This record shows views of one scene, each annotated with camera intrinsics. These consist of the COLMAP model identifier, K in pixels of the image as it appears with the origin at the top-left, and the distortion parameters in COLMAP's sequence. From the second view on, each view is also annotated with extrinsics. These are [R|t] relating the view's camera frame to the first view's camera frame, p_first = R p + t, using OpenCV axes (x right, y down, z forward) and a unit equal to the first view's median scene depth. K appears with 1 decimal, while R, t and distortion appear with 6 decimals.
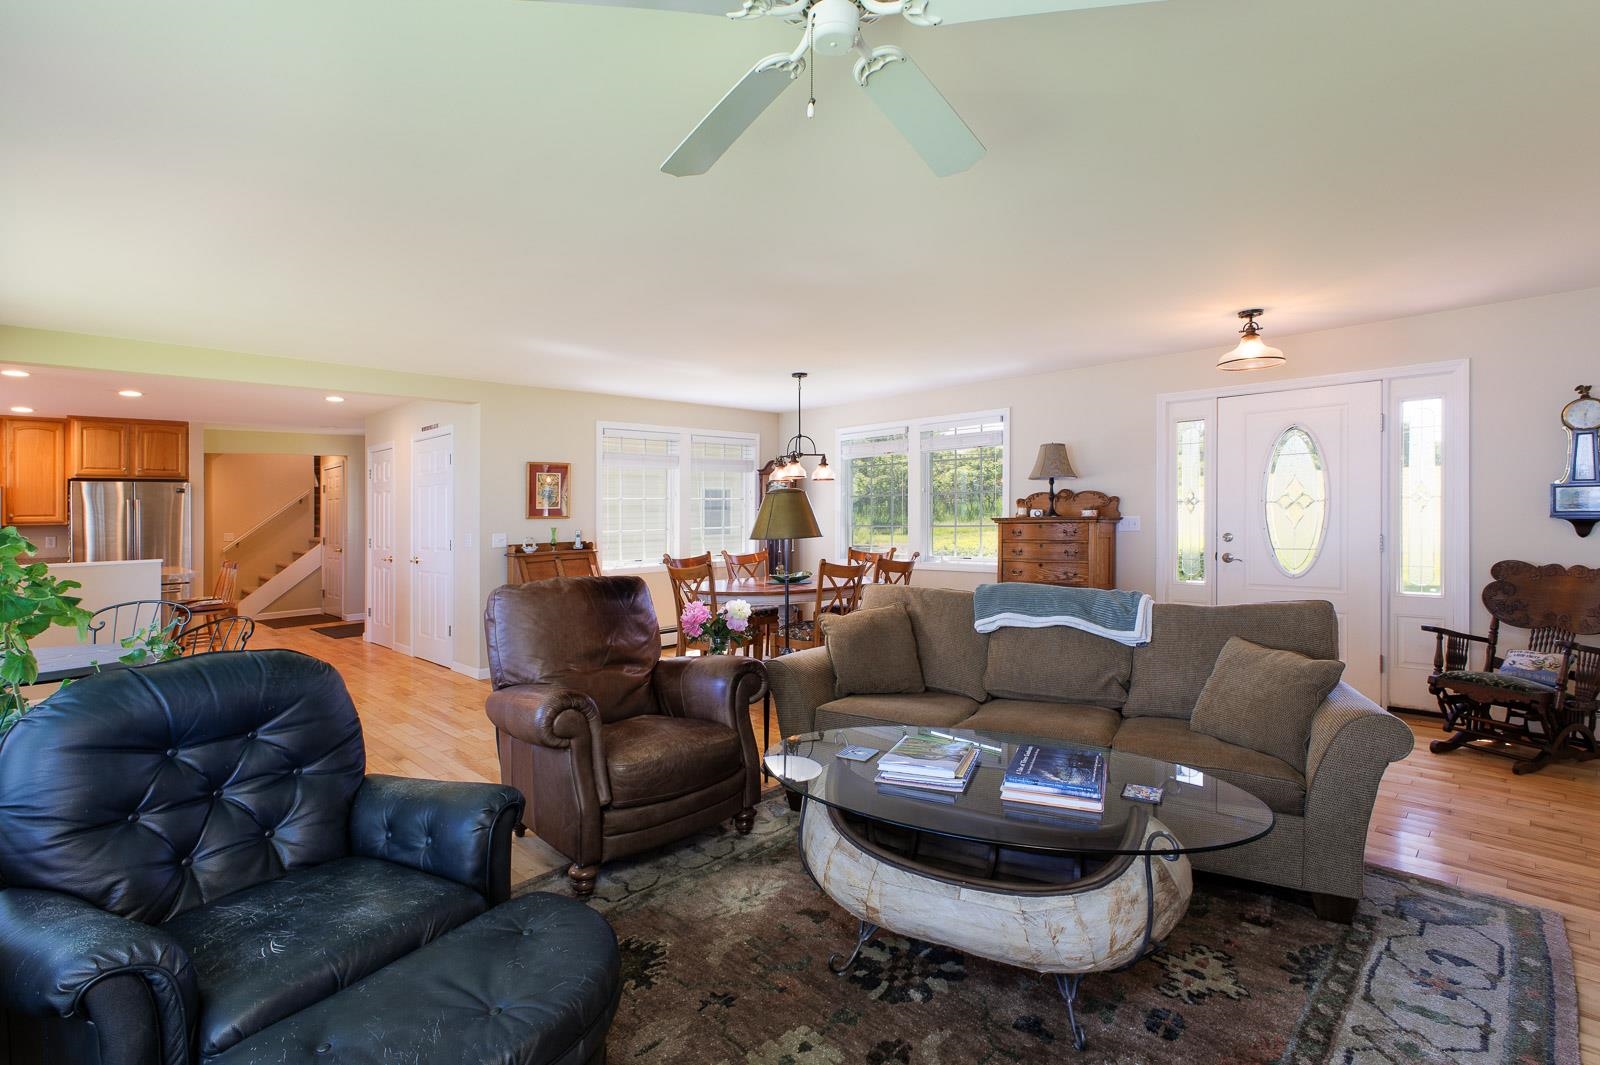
lens RADIAL K [[743.3, 0, 800.0], [0, 743.3, 532.5], [0, 0, 1]] dist [0.010103, -0.005704]
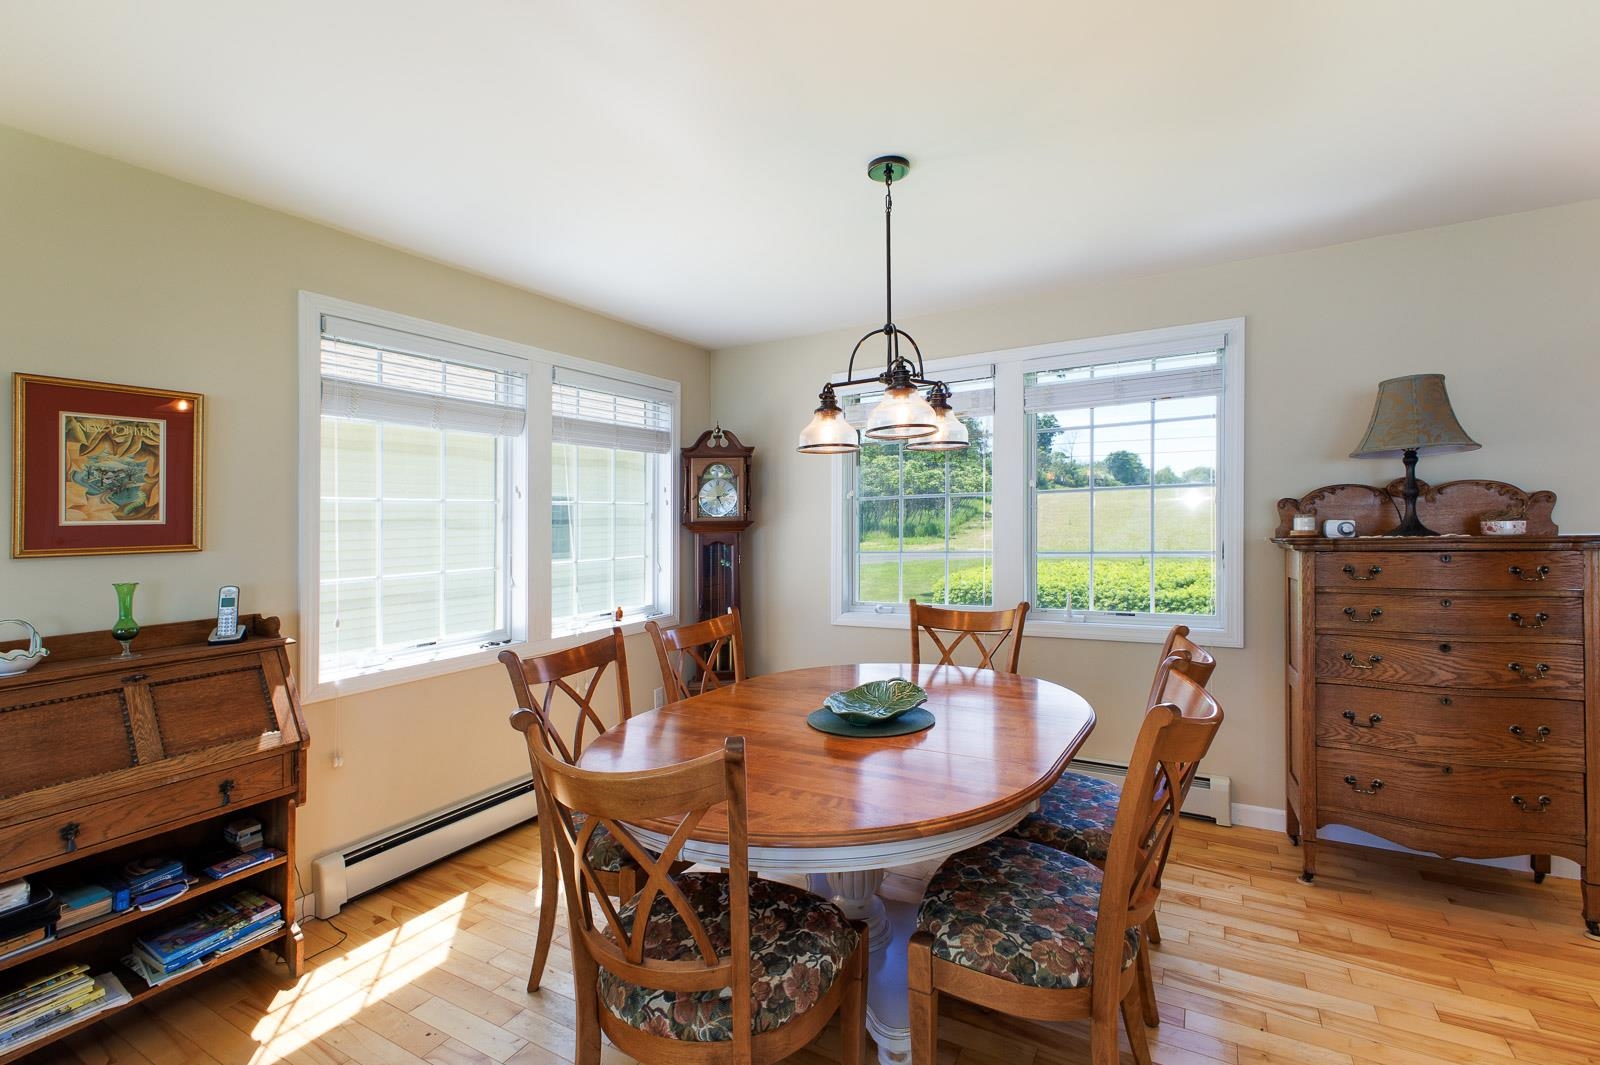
lens RADIAL K [[705.5, 0, 821.5], [0, 705.5, 532.0], [0, 0, 1]] dist [0.001618, 0.000121]
pose [[0.961799, -0.009183, 0.273602, -0.133940], [0.013748, 0.999796, -0.014771, -0.021313], [-0.273410, 0.017969, 0.961730, 0.667959]]
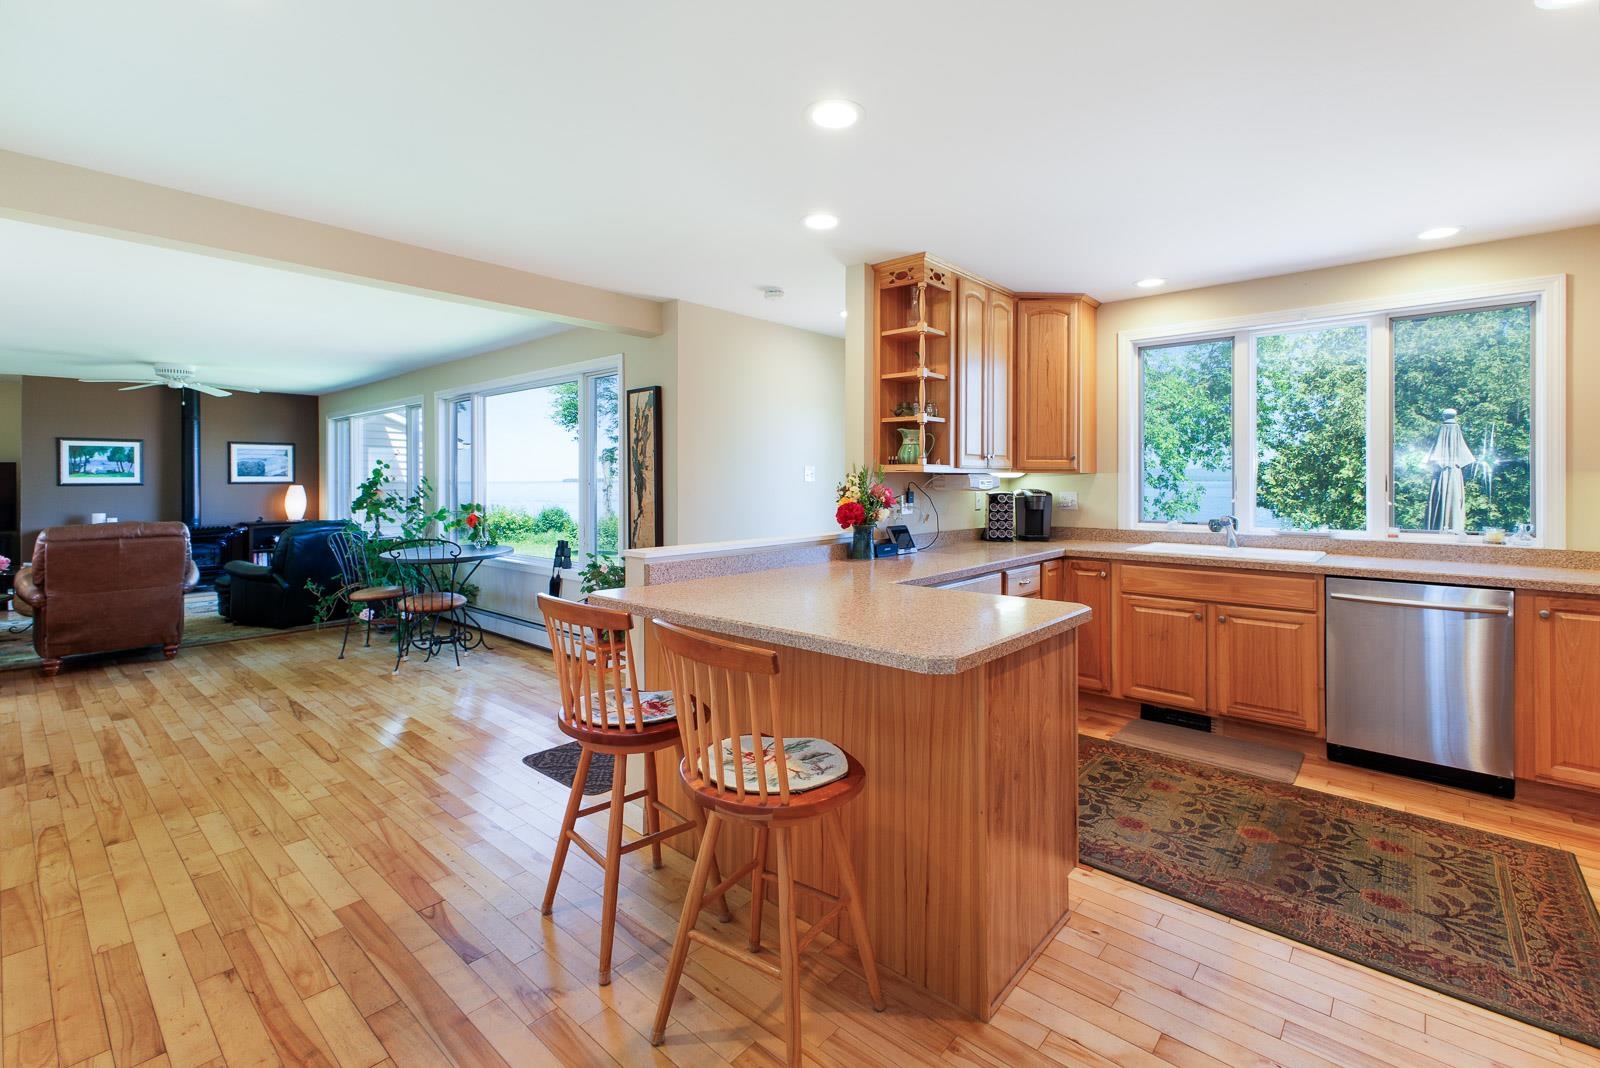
lens RADIAL K [[708.3, 0, 806.4], [0, 708.3, 482.7], [0, 0, 1]] dist [0.014722, -0.004782]
pose [[-0.997551, 0.021005, -0.066710, -0.918099], [0.019088, 0.999390, 0.029238, -0.020363], [0.067283, 0.027893, -0.997344, 1.440477]]
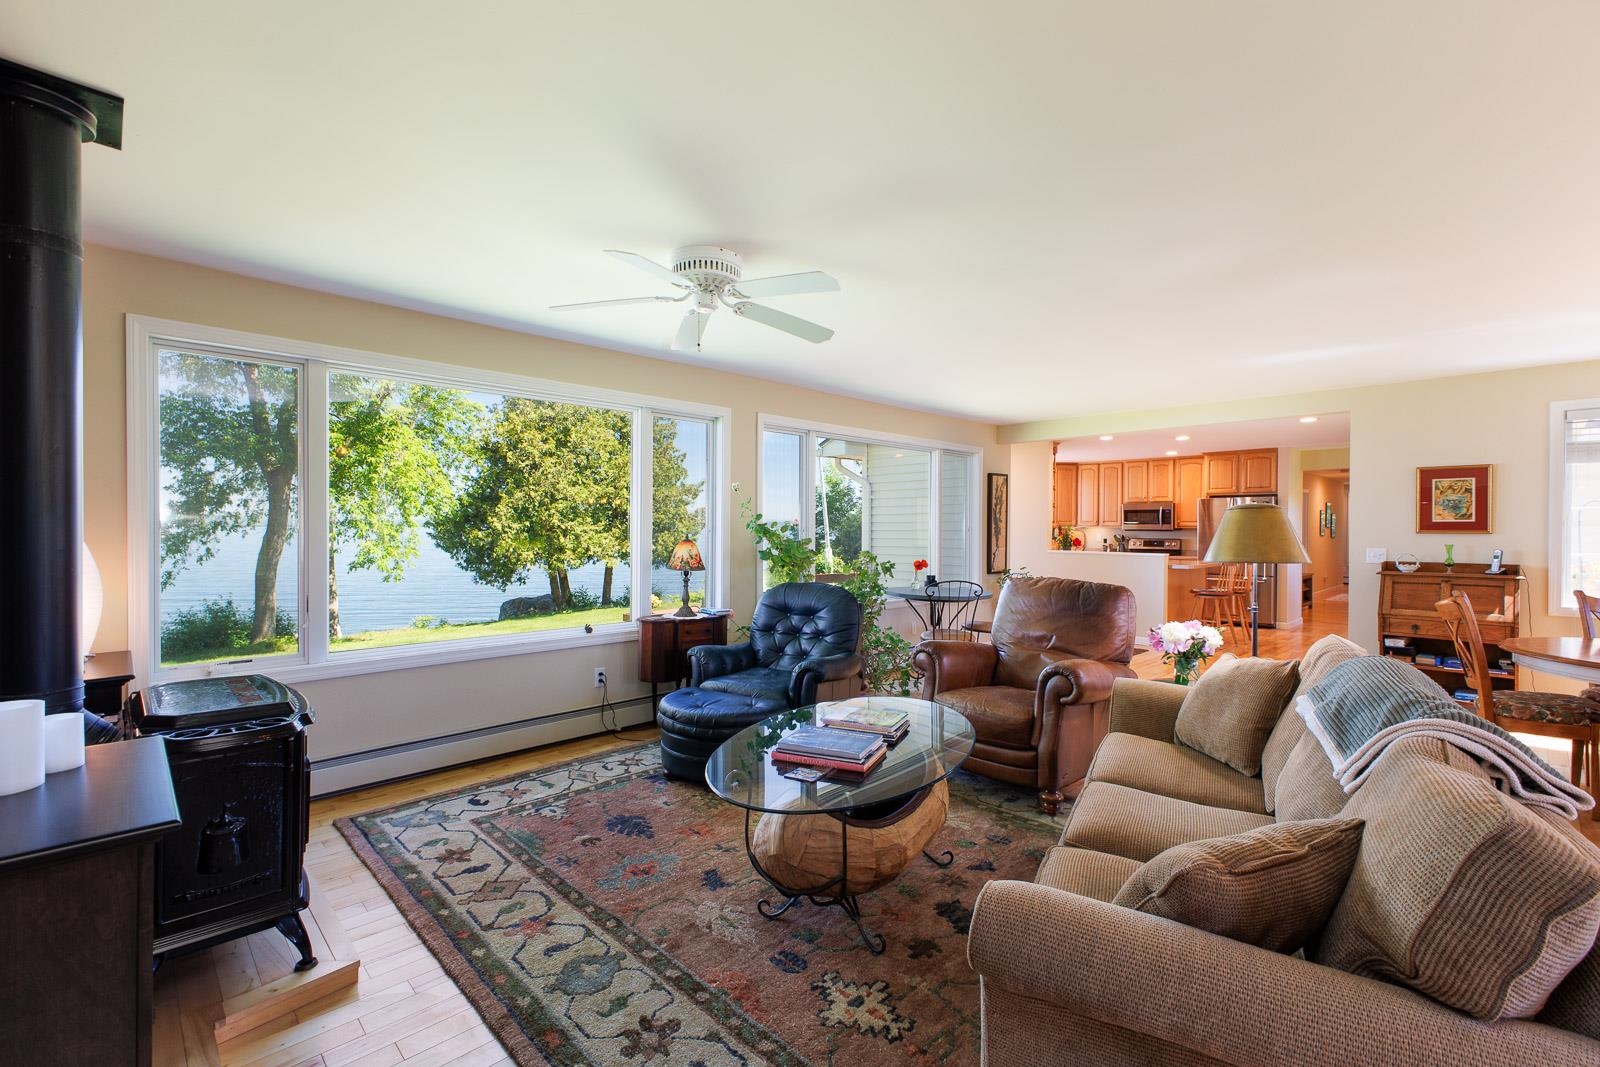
lens RADIAL K [[704.6, 0, 799.8], [0, 704.6, 525.7], [0, 0, 1]] dist [0.012431, -0.000087]
pose [[-0.014155, 0.016327, -0.999767, 0.500583], [-0.030310, 0.999400, 0.016750, -0.020080], [0.999440, 0.030540, -0.013651, 0.312604]]
